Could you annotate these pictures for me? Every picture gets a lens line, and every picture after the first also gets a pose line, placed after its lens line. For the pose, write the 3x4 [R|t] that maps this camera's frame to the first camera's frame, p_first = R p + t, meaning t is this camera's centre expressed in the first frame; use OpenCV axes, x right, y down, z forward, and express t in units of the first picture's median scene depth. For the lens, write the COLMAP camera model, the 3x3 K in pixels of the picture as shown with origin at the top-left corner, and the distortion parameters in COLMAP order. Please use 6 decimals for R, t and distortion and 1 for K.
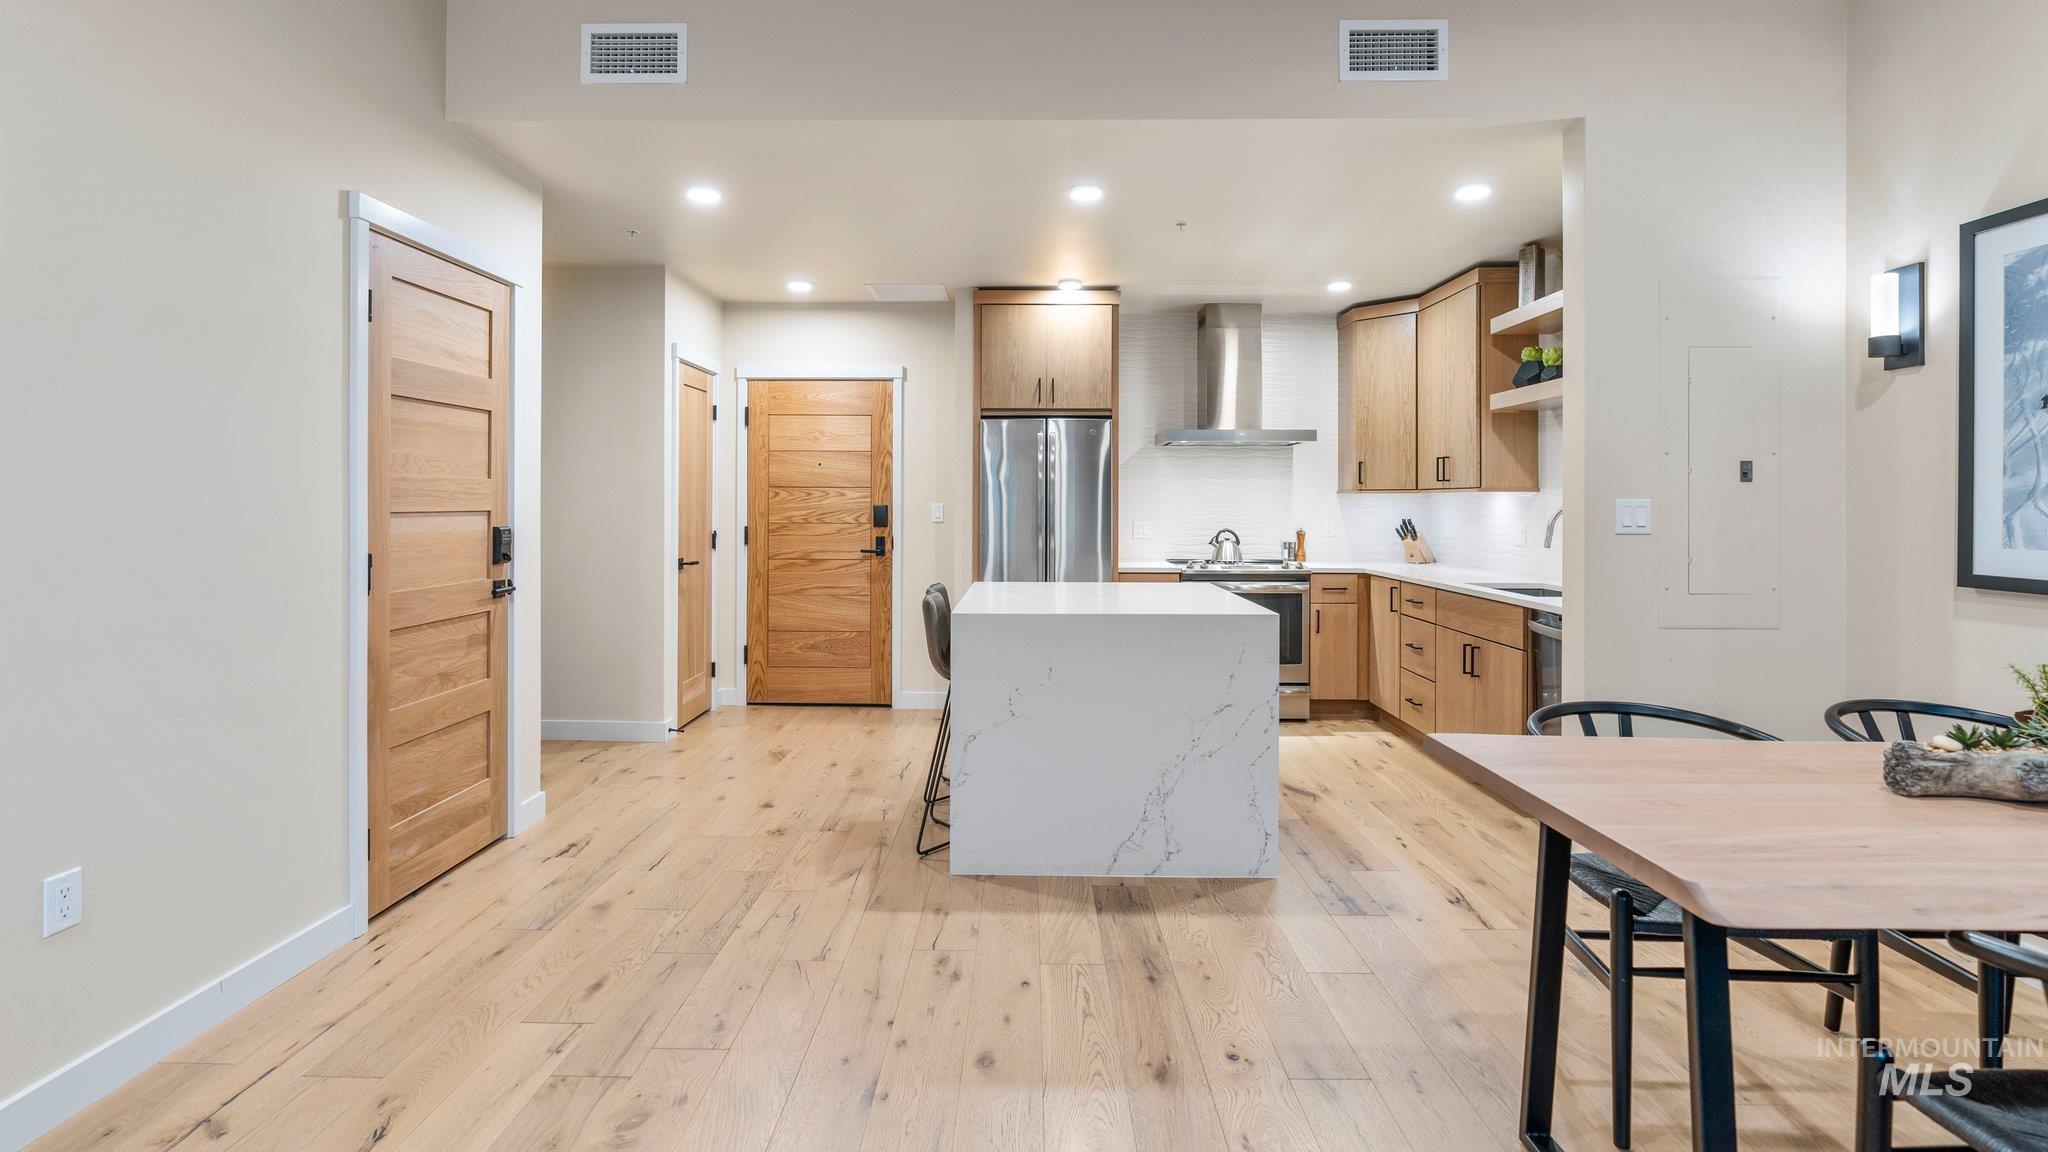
lens RADIAL K [[958.5, 0, 1021.0], [0, 958.5, 513.0], [0, 0, 1]] dist [-0.009344, 0.000557]
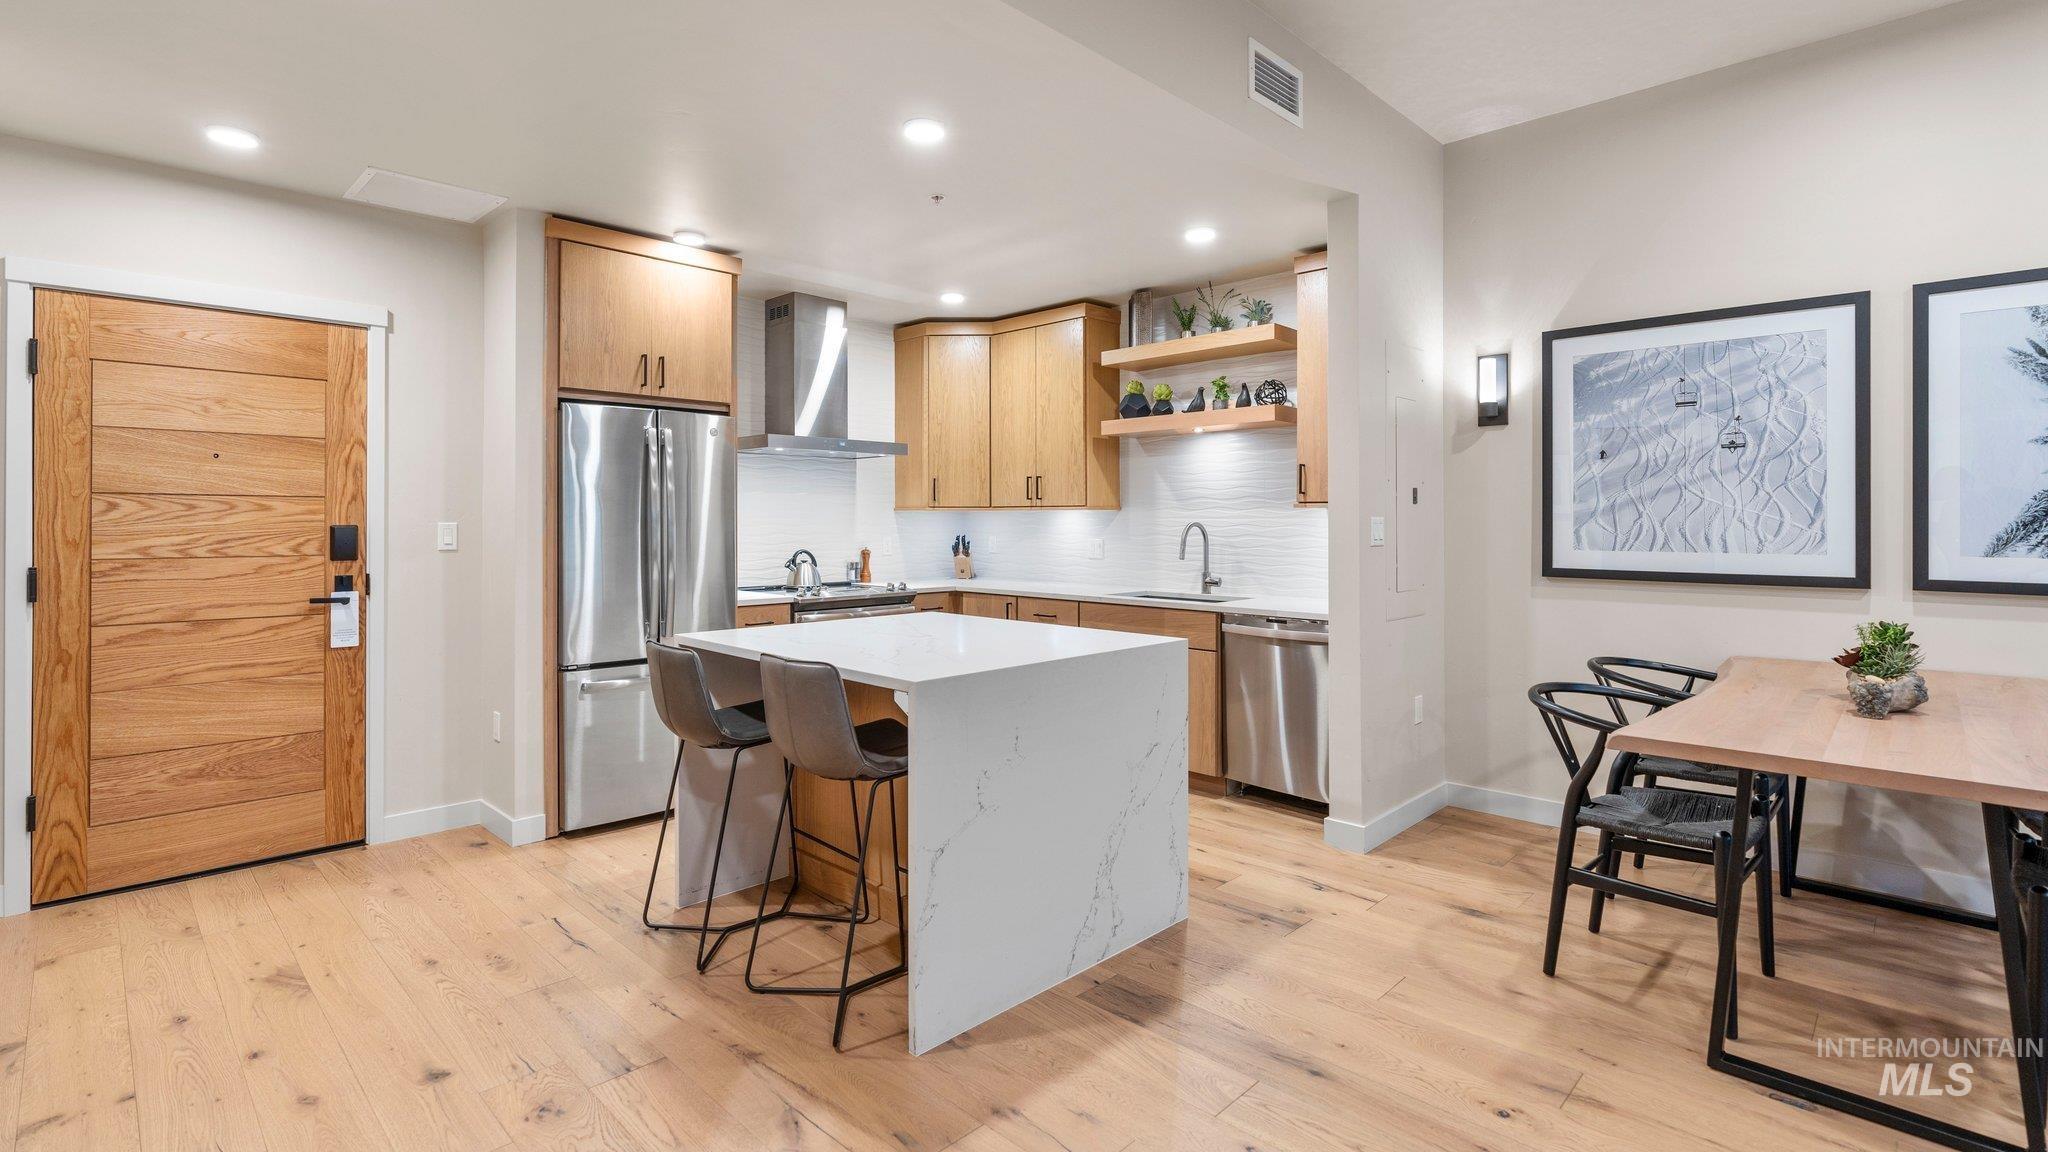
lens RADIAL K [[939.5, 0, 1024.6], [0, 939.5, 526.6], [0, 0, 1]] dist [-0.009352, 0.001209]
pose [[0.691458, -0.007584, 0.722377, -0.303684], [0.008885, 0.999959, 0.001994, -0.005194], [-0.722362, 0.005039, 0.691497, 0.280103]]
